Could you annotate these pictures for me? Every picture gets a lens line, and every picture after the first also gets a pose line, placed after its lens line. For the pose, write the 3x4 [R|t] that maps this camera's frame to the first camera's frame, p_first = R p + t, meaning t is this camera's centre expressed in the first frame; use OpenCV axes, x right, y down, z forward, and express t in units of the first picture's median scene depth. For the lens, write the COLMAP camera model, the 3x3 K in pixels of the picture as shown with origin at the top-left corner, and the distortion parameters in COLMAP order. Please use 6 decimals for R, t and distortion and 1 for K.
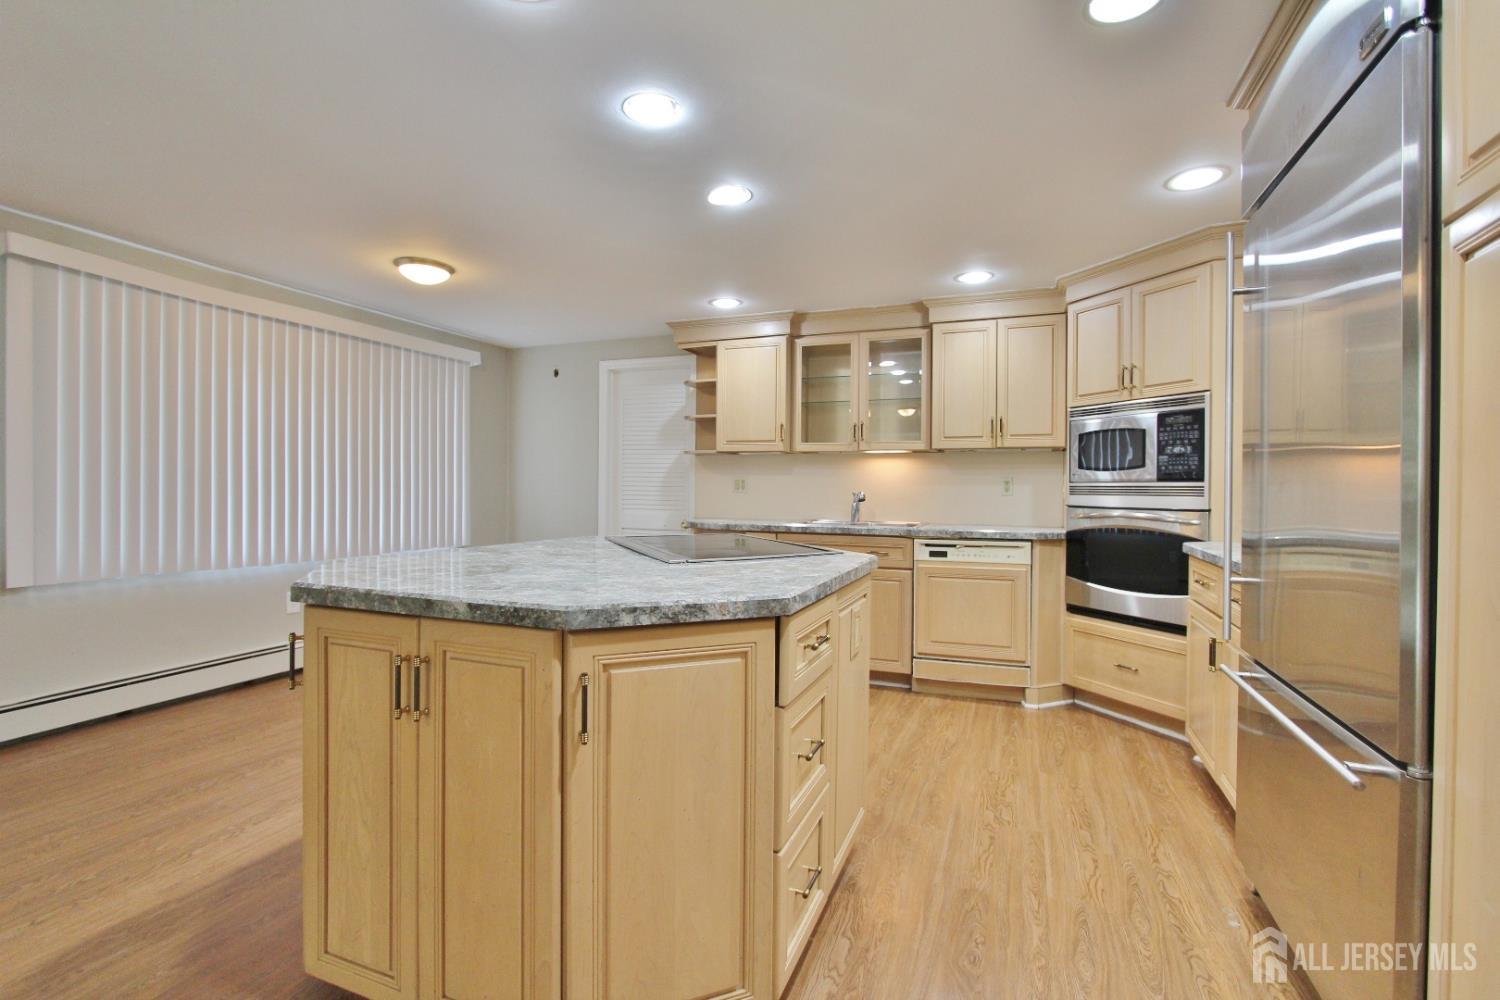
lens RADIAL K [[698.9, 0, 752.6], [0, 698.9, 494.3], [0, 0, 1]] dist [-0.011142, 0.000058]
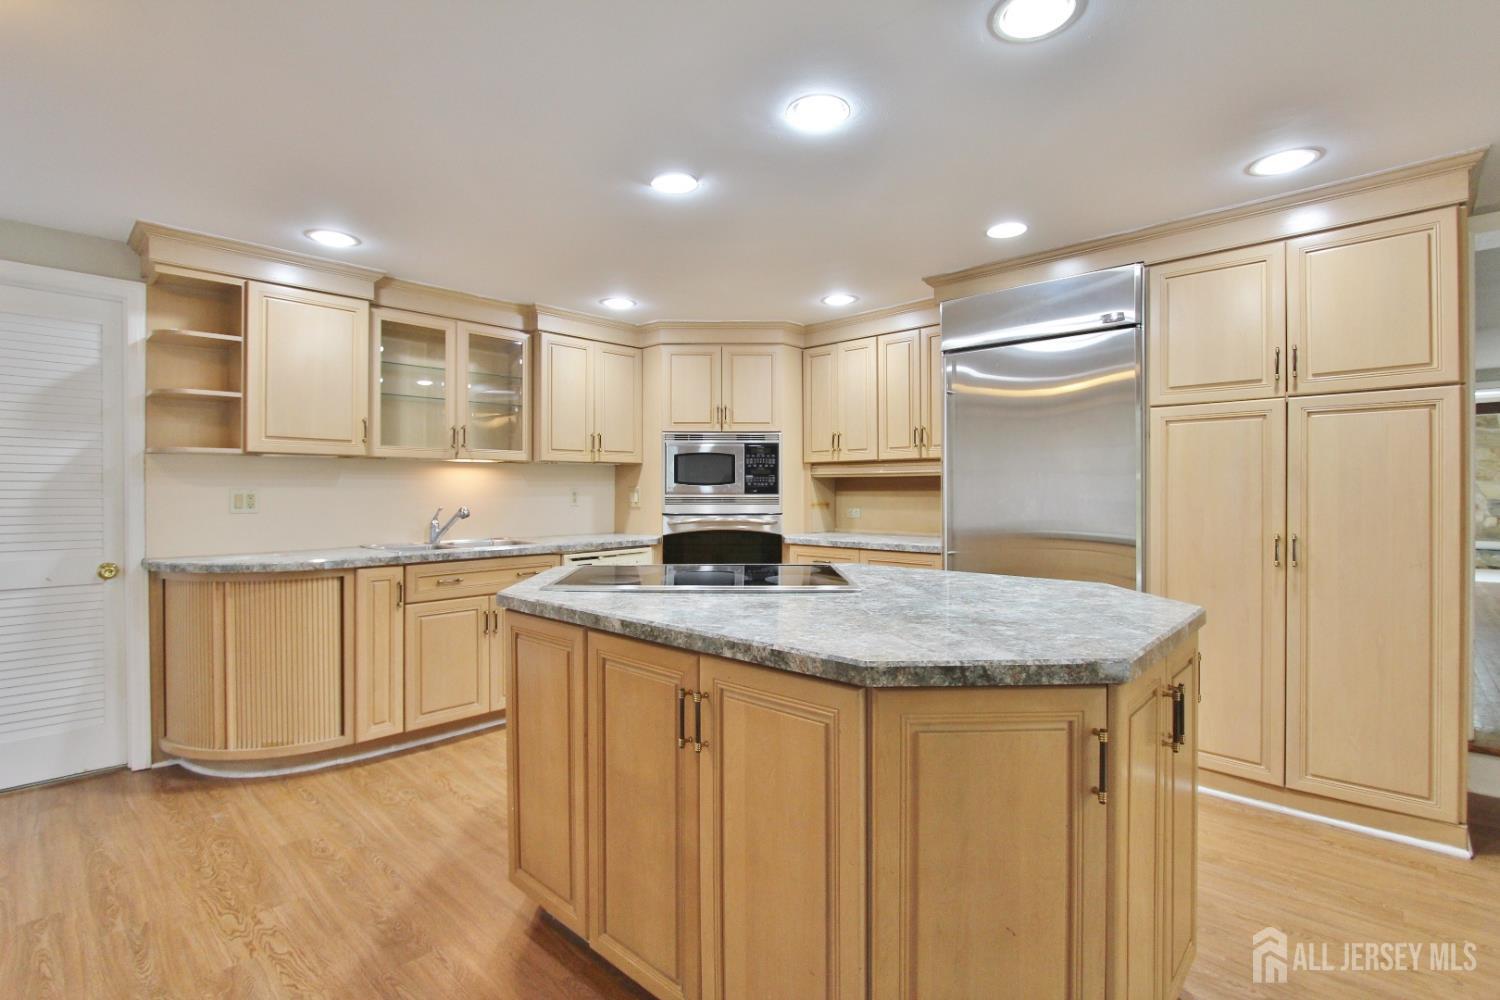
lens RADIAL K [[698.9, 0, 752.6], [0, 698.9, 494.3], [0, 0, 1]] dist [-0.011142, 0.000058]
pose [[0.365748, -0.015721, 0.930581, -0.556895], [0.013409, 0.999843, 0.011621, -0.026776], [-0.930617, 0.008228, 0.365901, 0.388559]]
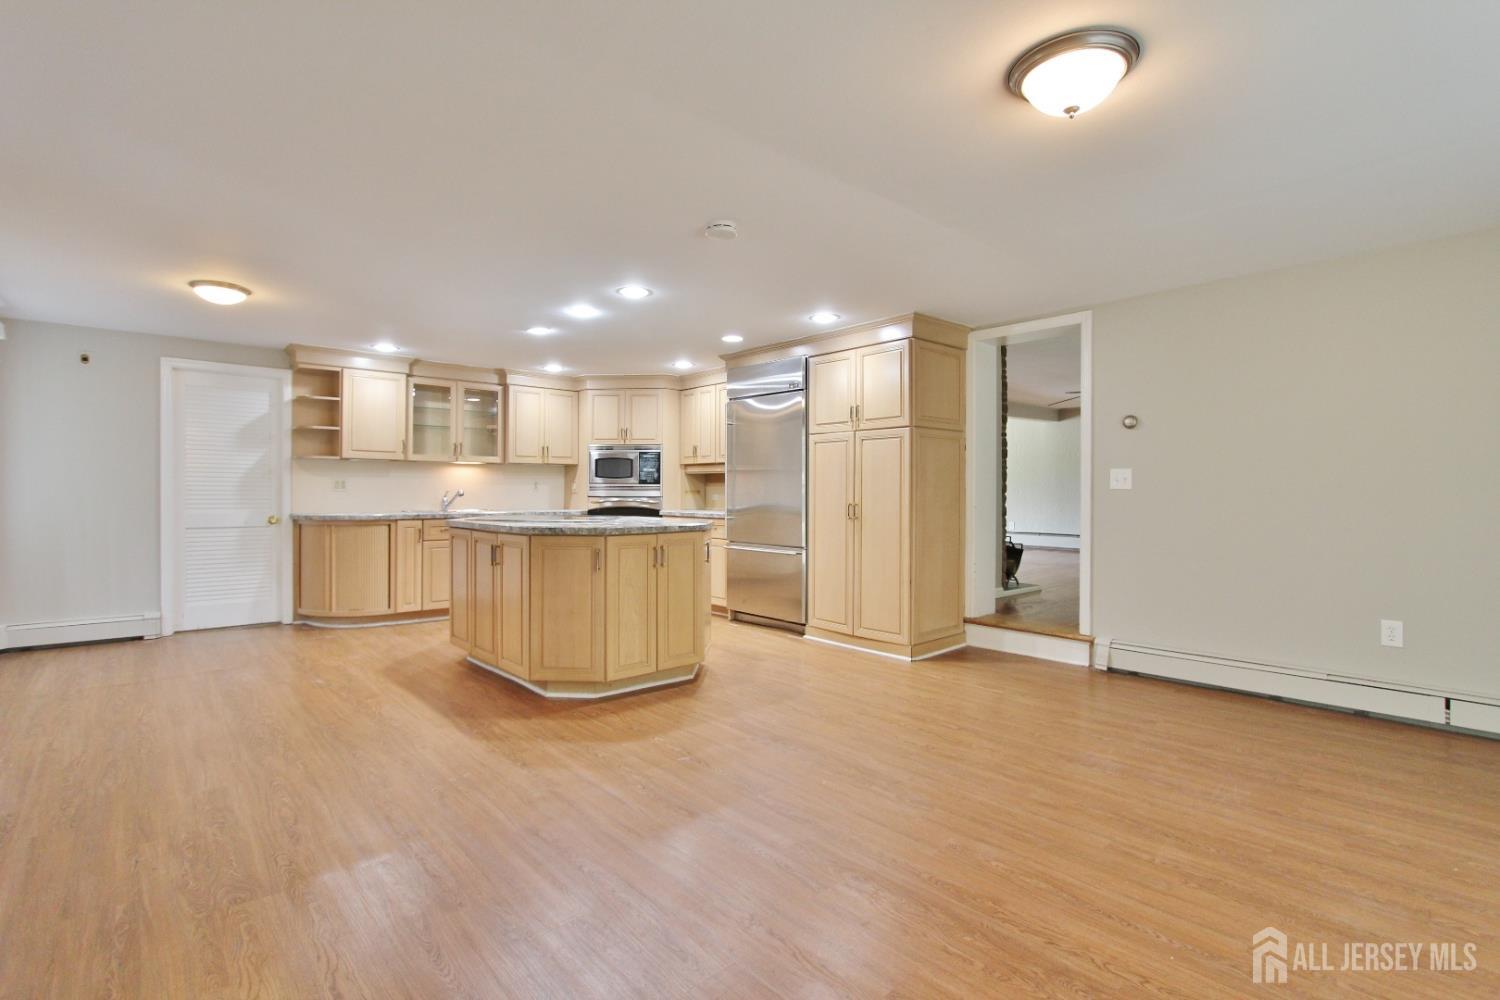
lens RADIAL K [[685.5, 0, 736.4], [0, 685.5, 494.9], [0, 0, 1]] dist [-0.002414, -0.000270]
pose [[0.449551, -0.015193, 0.893126, -0.946619], [0.007529, 0.999884, 0.013220, -0.008615], [-0.893223, 0.000781, 0.449613, -0.177686]]
